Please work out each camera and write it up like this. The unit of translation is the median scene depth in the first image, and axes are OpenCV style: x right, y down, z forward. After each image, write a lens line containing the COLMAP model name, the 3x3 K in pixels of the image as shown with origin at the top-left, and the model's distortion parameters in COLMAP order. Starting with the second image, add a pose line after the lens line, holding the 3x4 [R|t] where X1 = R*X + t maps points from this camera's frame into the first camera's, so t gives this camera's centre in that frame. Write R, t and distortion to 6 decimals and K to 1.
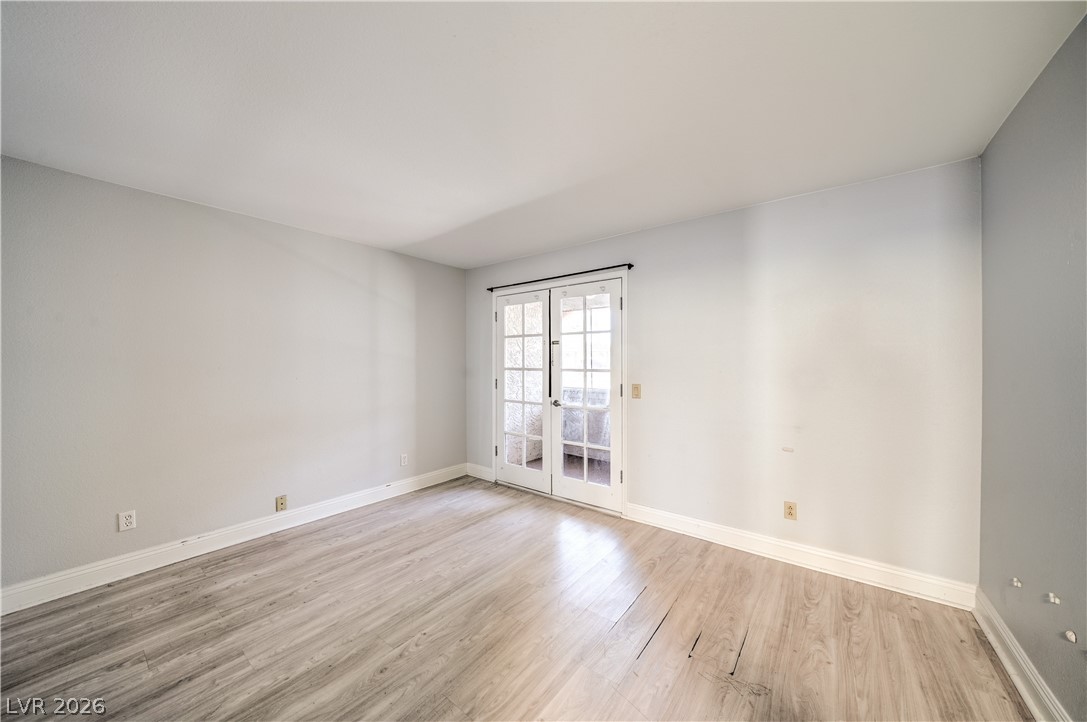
lens RADIAL K [[362.8, 0, 543.5], [0, 362.8, 361.0], [0, 0, 1]] dist [-0.011237, 0.000059]
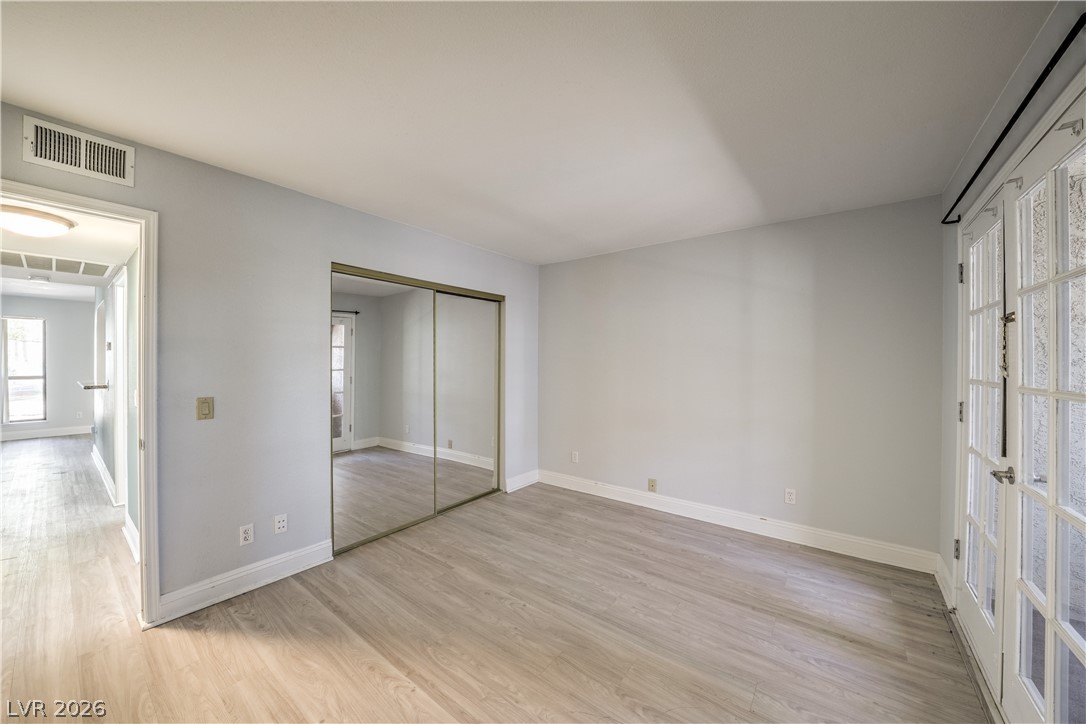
lens RADIAL K [[397.6, 0, 543.0], [0, 397.6, 362.0], [0, 0, 1]] dist [-0.020226, 0.000047]
pose [[0.017950, 0.000722, -0.999839, 0.618541], [-0.005194, 0.999986, 0.000629, -0.001628], [0.999825, 0.005182, 0.017954, 0.708533]]
